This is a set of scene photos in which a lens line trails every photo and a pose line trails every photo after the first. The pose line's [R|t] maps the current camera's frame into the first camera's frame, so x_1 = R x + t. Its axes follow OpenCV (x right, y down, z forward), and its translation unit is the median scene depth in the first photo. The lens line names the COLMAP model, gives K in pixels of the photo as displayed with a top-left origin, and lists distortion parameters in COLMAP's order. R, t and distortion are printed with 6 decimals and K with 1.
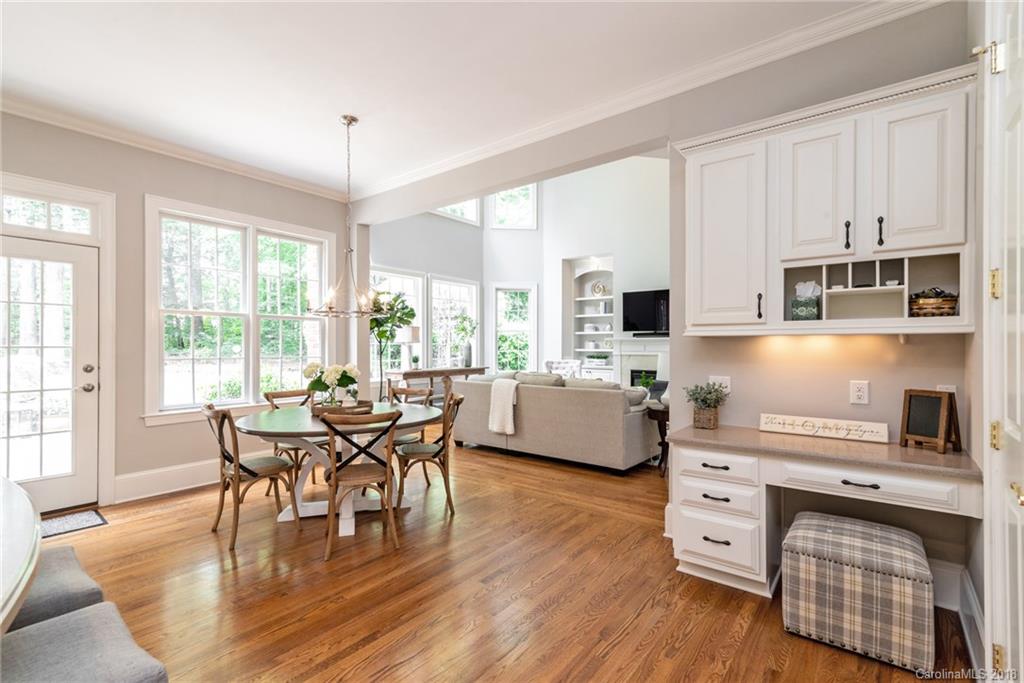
lens RADIAL K [[469.0, 0, 517.8], [0, 469.0, 345.6], [0, 0, 1]] dist [0.026079, -0.000058]
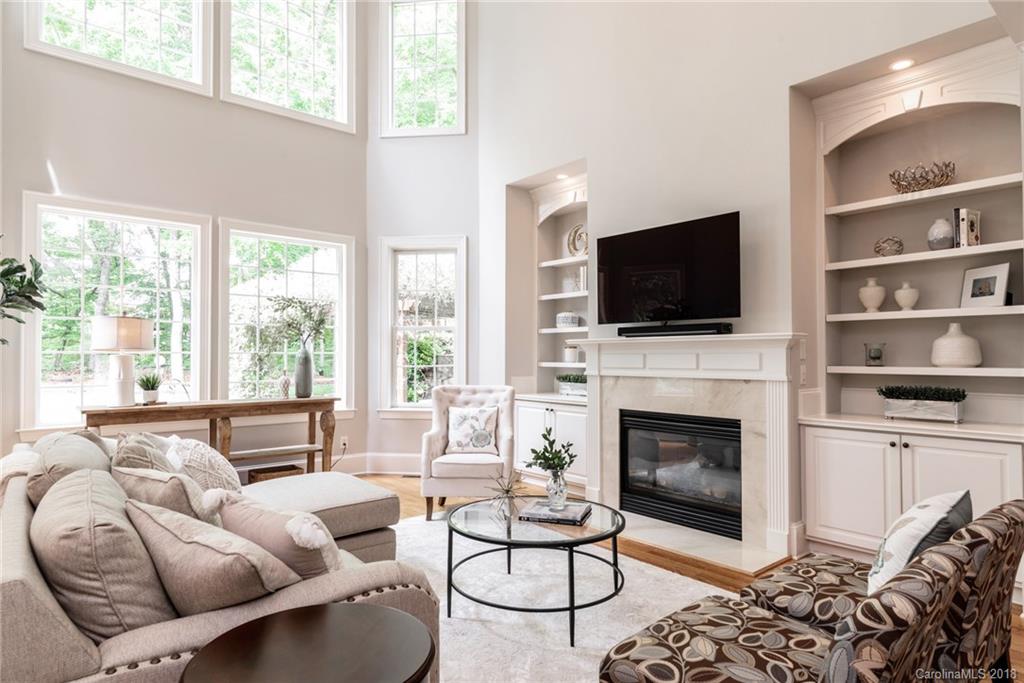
lens RADIAL K [[595.3, 0, 504.6], [0, 595.3, 342.6], [0, 0, 1]] dist [0.026681, -0.002855]
pose [[0.974025, -0.005116, -0.226383, 0.245929], [-0.000009, 0.999744, -0.022633, 0.000511], [0.226441, 0.022047, 0.973775, 0.390466]]
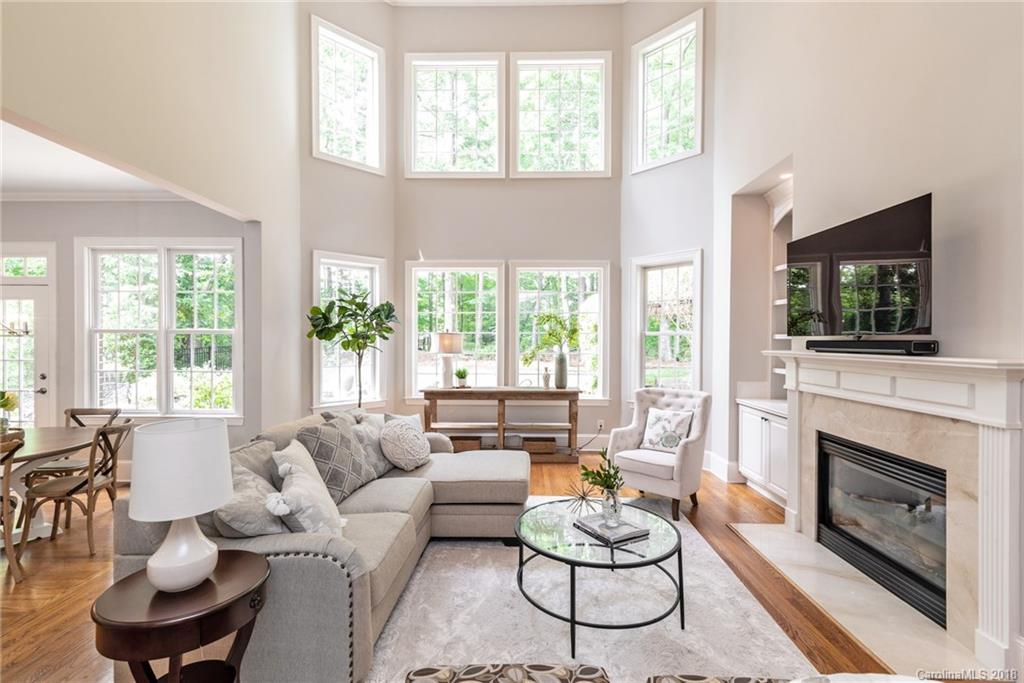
lens RADIAL K [[469.0, 0, 511.8], [0, 469.0, 345.4], [0, 0, 1]] dist [0.026079, -0.000058]
pose [[0.588196, 0.012020, -0.808629, 0.388948], [-0.003193, 0.999916, 0.012542, -0.024280], [0.808712, -0.004795, 0.588185, 0.511061]]
